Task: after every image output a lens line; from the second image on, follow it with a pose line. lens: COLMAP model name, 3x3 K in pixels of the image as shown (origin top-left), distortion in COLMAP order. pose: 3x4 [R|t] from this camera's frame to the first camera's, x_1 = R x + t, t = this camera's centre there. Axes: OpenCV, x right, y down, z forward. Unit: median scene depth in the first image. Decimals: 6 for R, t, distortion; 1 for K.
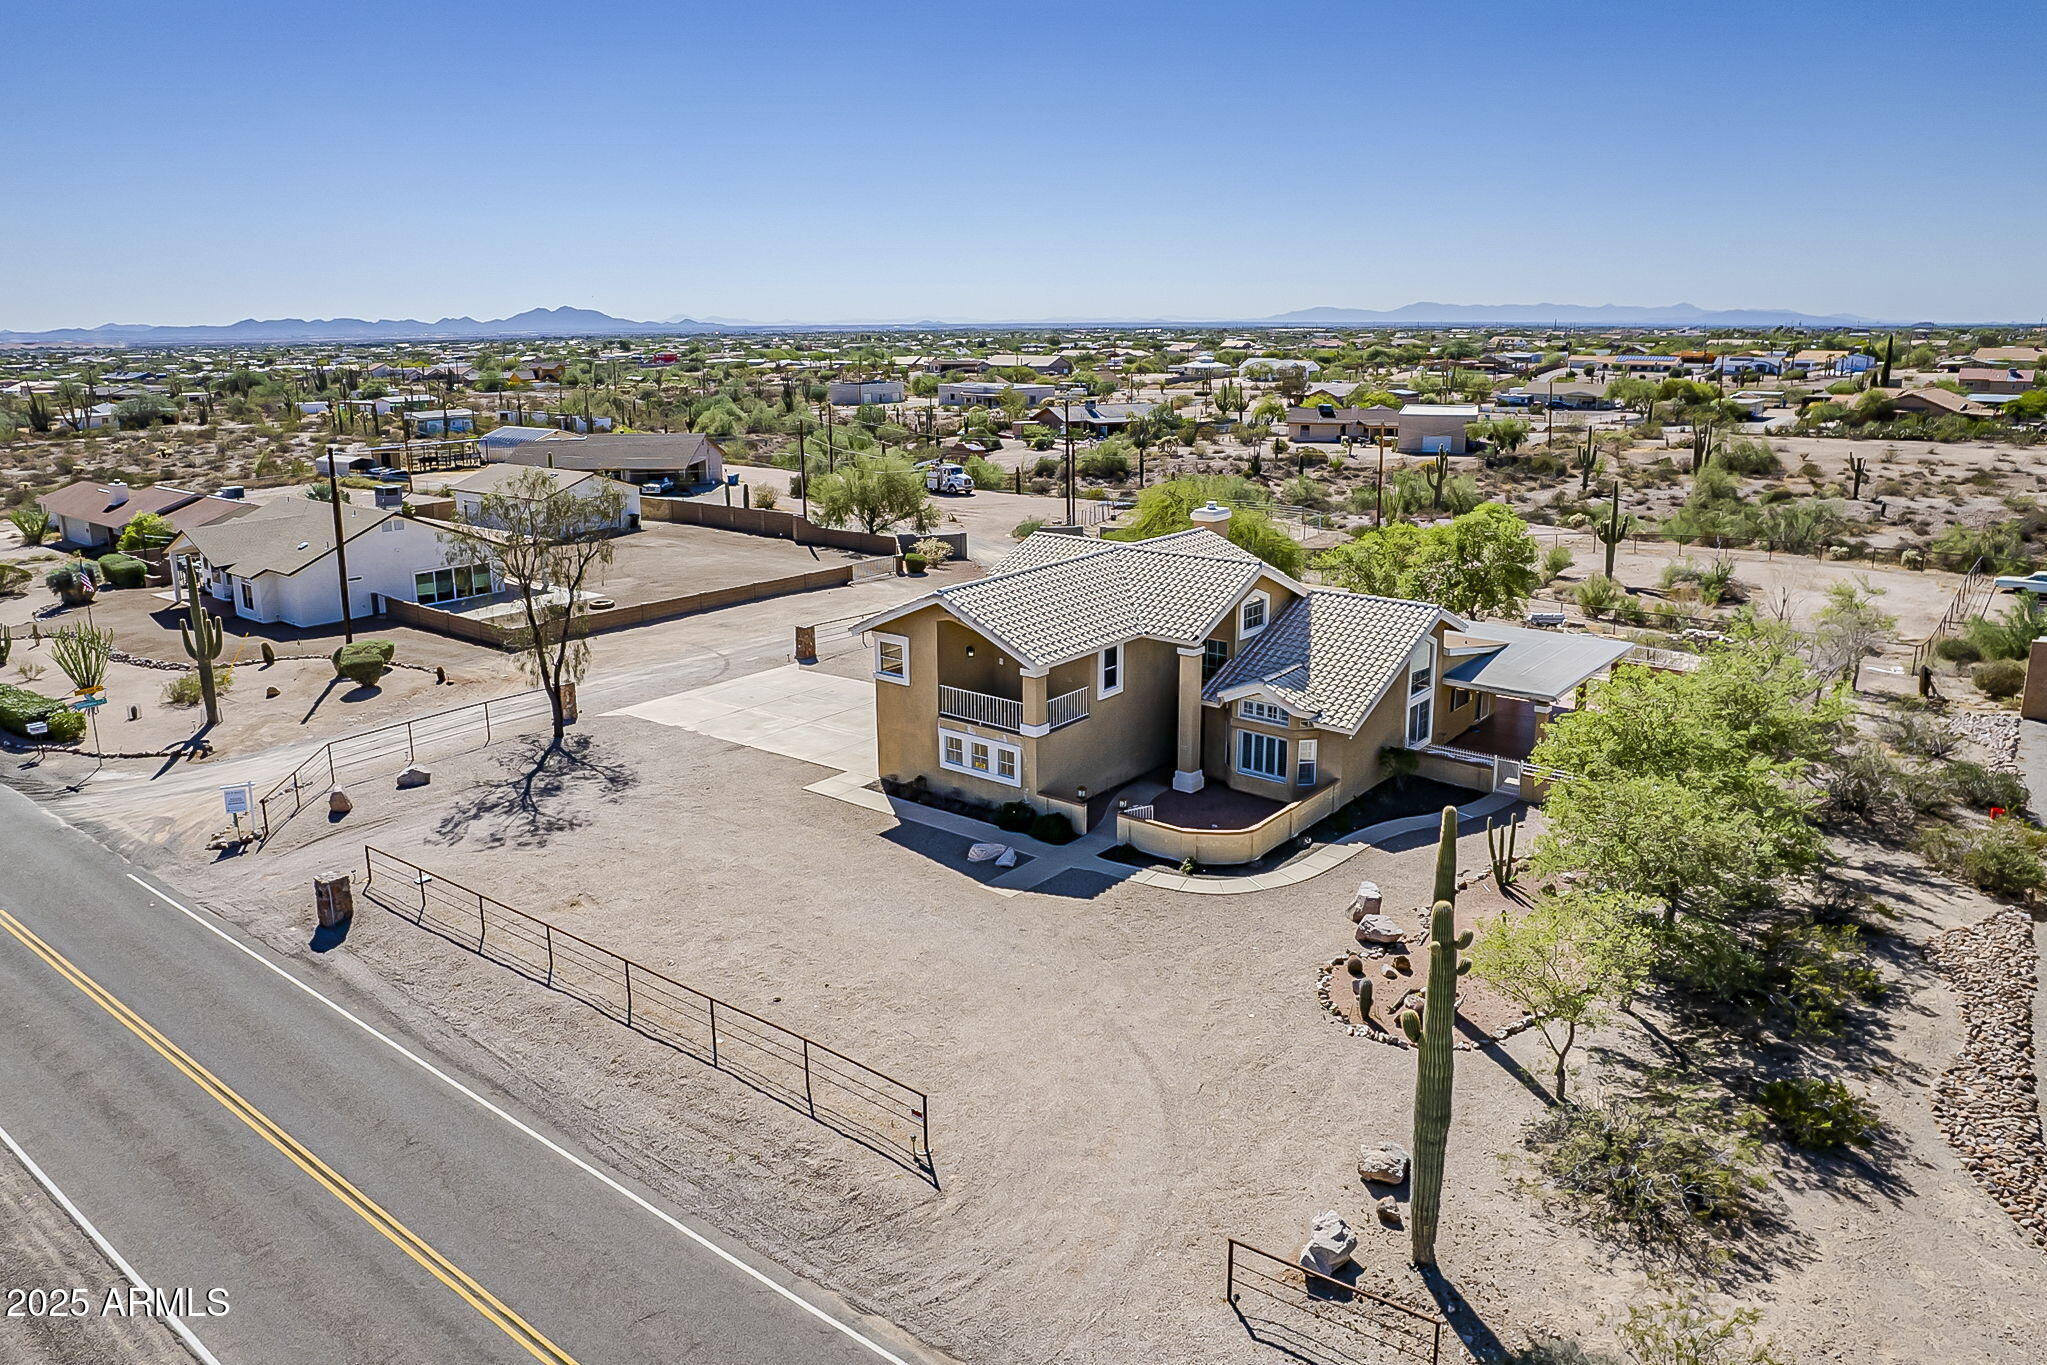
lens RADIAL K [[1344.1, 0, 1026.2], [0, 1344.1, 732.4], [0, 0, 1]] dist [-0.063219, 0.054297]
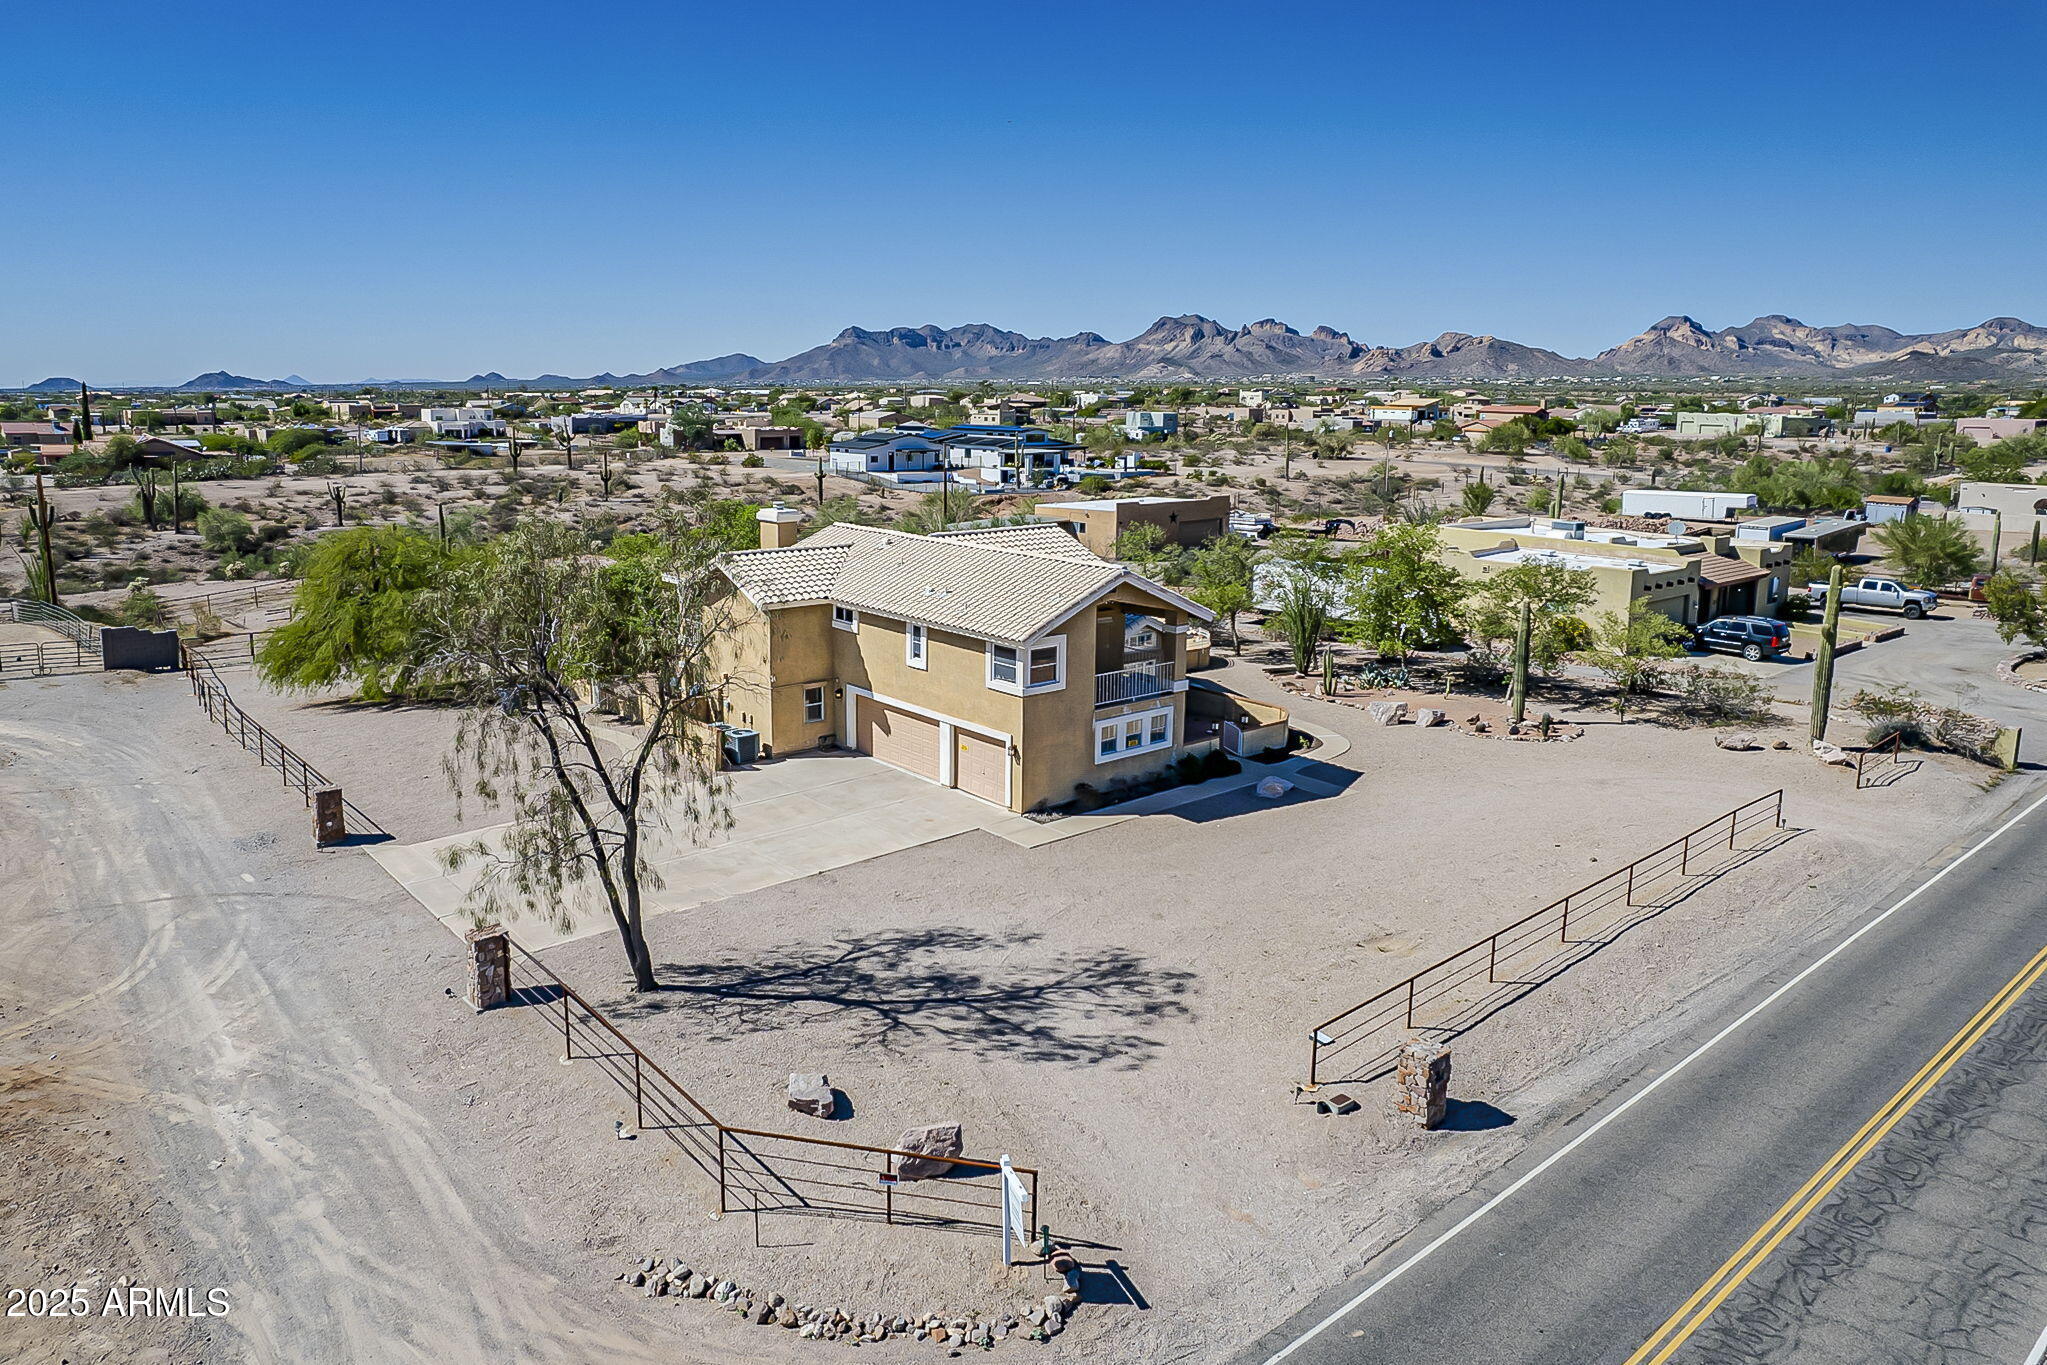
lens RADIAL K [[1344.1, 0, 1026.2], [0, 1344.1, 732.4], [0, 0, 1]] dist [-0.063219, 0.054297]
pose [[0.209486, -0.245403, 0.946516, -0.950570], [0.288130, 0.940507, 0.180075, -0.176574], [-0.934396, 0.234997, 0.267731, 0.799238]]
